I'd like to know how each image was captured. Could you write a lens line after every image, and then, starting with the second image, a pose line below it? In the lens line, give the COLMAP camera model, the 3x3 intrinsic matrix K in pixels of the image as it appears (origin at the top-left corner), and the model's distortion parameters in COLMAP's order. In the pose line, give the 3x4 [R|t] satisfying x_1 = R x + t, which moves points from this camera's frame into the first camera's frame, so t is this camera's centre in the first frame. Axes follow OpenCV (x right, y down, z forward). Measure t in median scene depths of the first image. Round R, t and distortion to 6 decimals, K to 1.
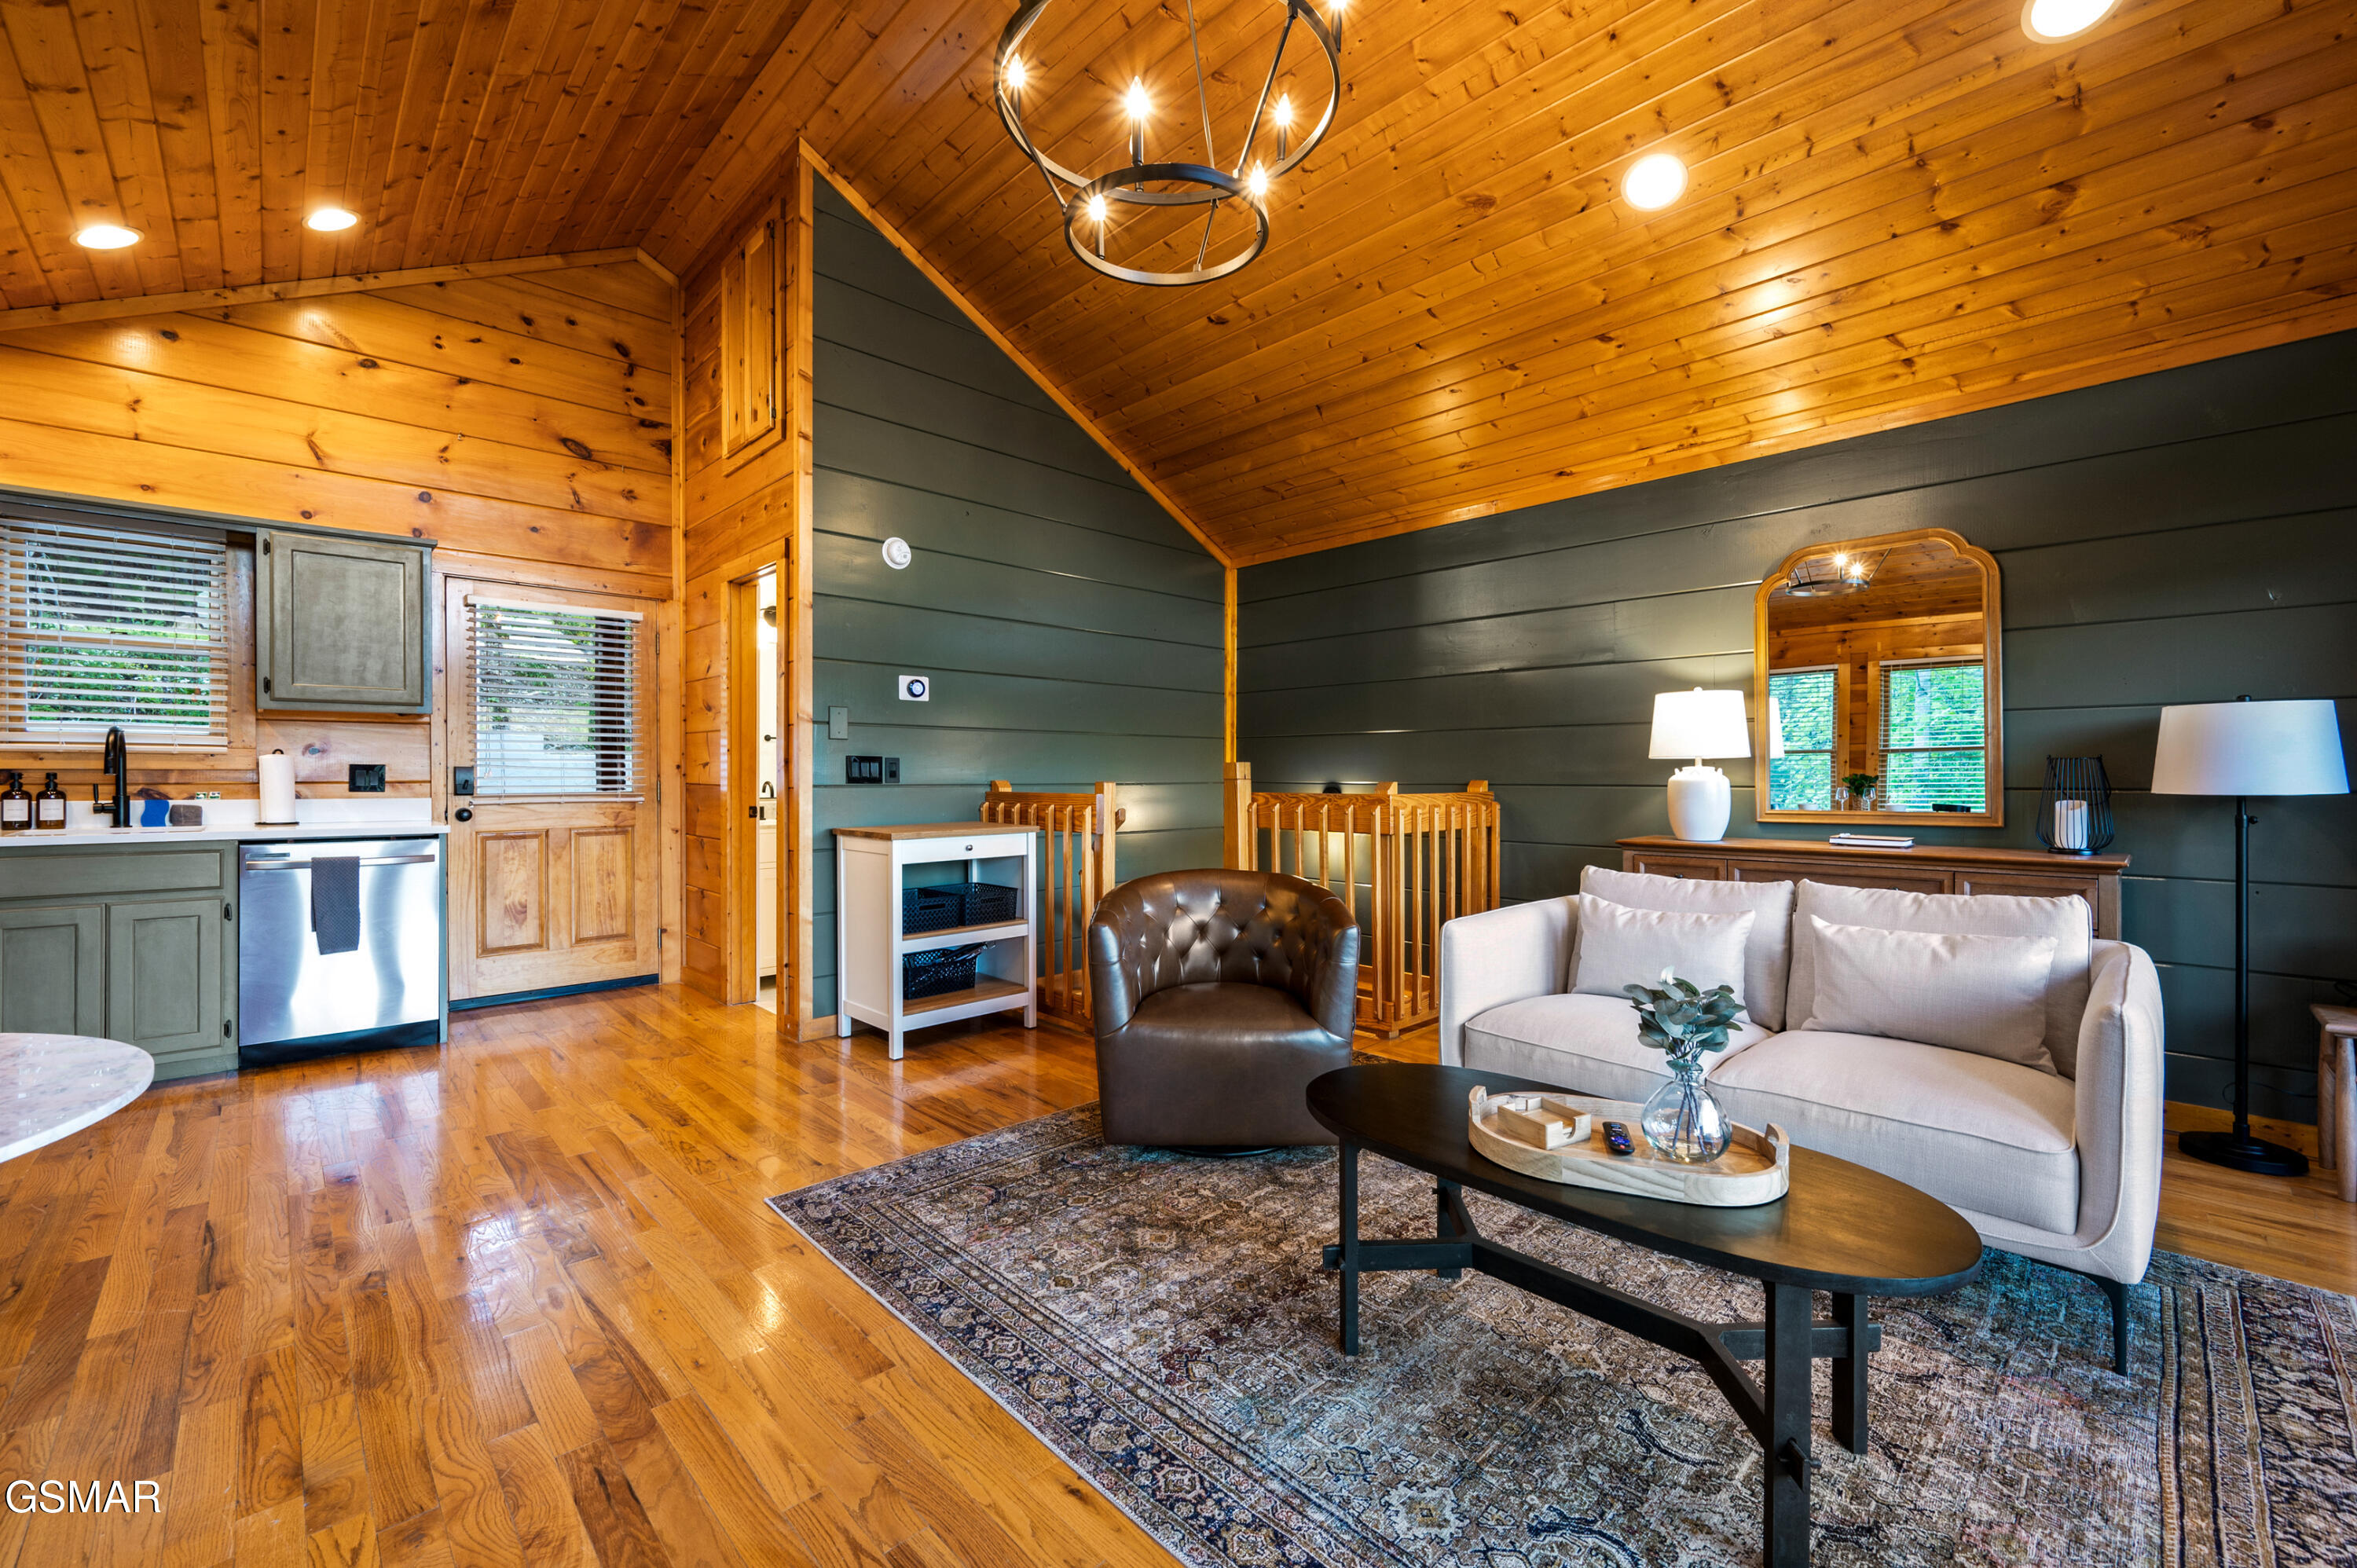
lens RADIAL K [[934.9, 0, 1178.5], [0, 934.9, 784.0], [0, 0, 1]] dist [-0.002494, -0.000456]
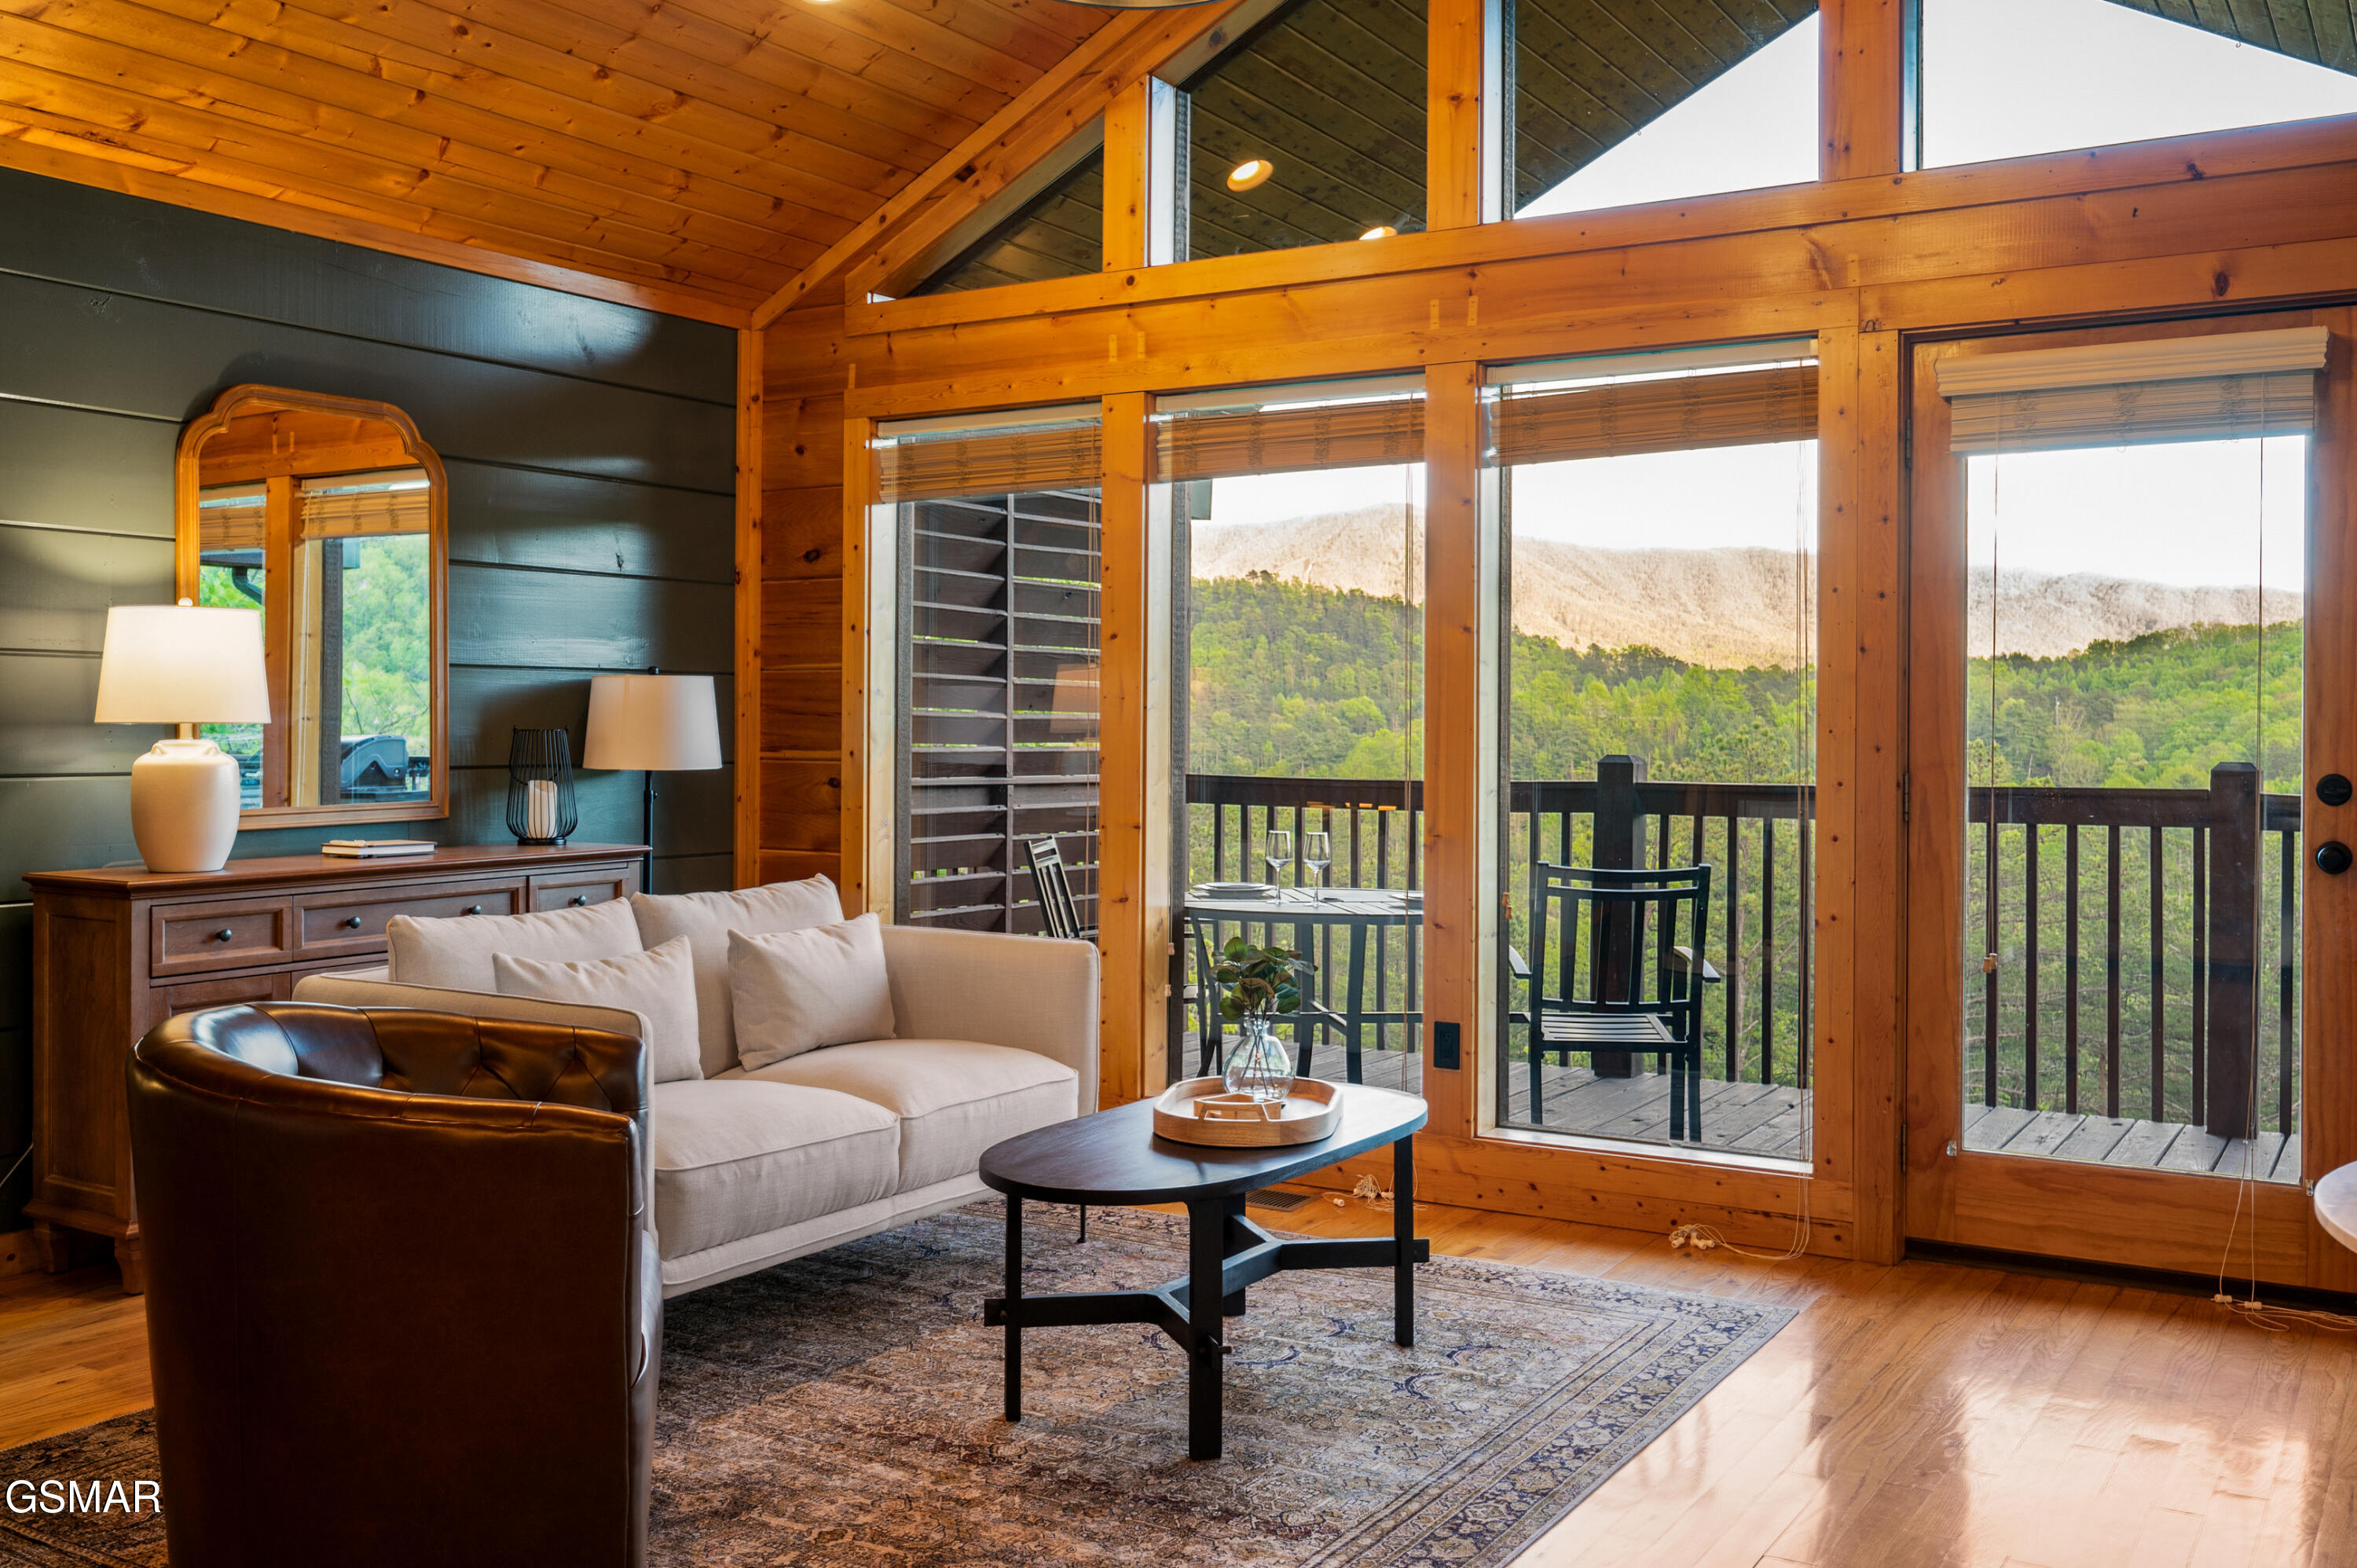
lens RADIAL K [[2080.1, 0, 1155.3], [0, 2080.1, 733.6], [0, 0, 1]] dist [-0.010290, 0.003312]
pose [[-0.225601, -0.005716, 0.974203, -0.766035], [0.005887, 0.999957, 0.007230, -0.025786], [-0.974202, 0.007366, -0.225558, 0.694404]]
